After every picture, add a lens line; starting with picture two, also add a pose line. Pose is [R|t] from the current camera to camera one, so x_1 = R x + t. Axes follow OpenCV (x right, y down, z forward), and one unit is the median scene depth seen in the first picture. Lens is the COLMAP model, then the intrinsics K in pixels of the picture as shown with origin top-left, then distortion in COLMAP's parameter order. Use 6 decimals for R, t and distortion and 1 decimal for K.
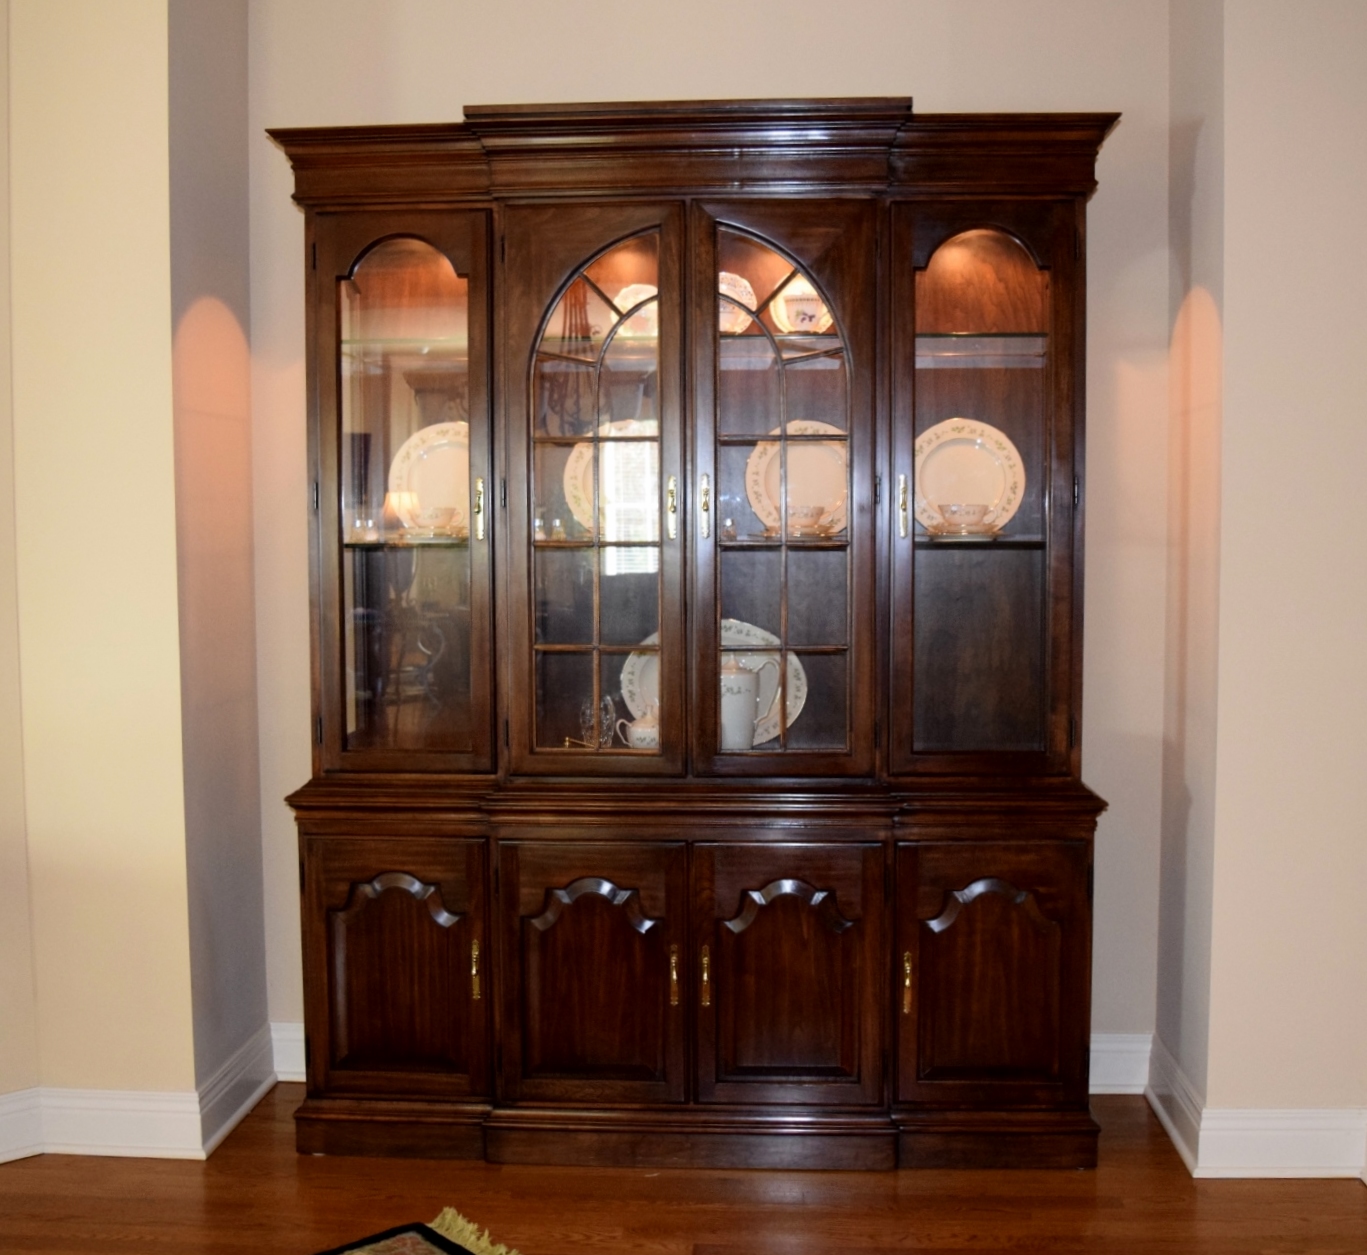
lens RADIAL K [[1625.2, 0, 683.5], [0, 1625.2, 627.5], [0, 0, 1]] dist [-0.101668, 0.035263]
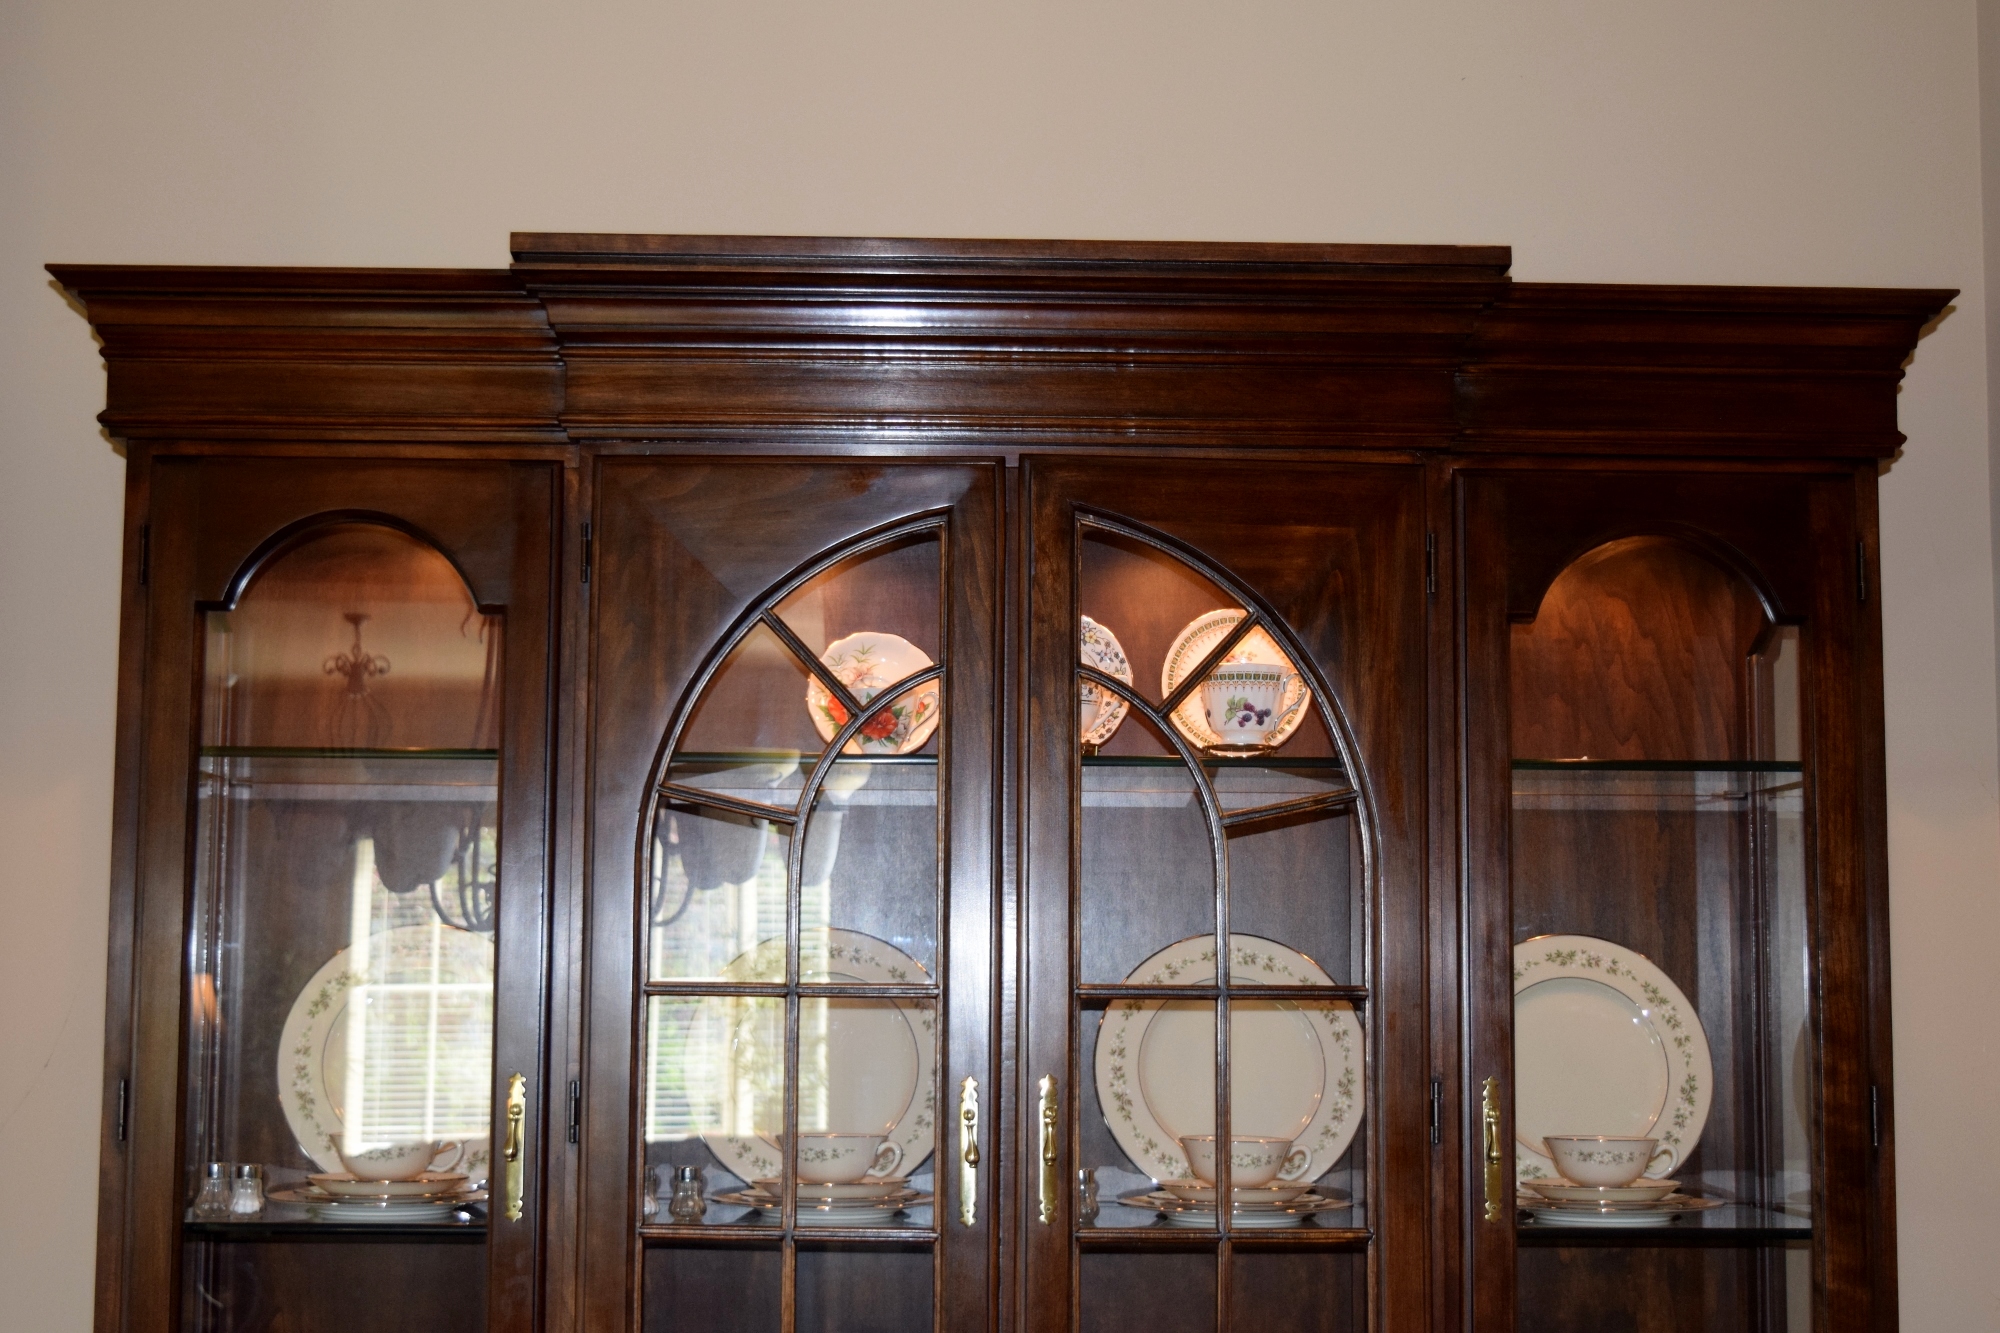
lens RADIAL K [[3127.3, 0, 1000.0], [0, 3127.3, 666.5], [0, 0, 1]] dist [-0.012135, -0.023441]
pose [[0.995291, 0.019914, 0.094863, -0.080506], [-0.003248, 0.984971, -0.172689, -0.057141], [-0.096877, 0.171568, 0.980398, 0.158206]]
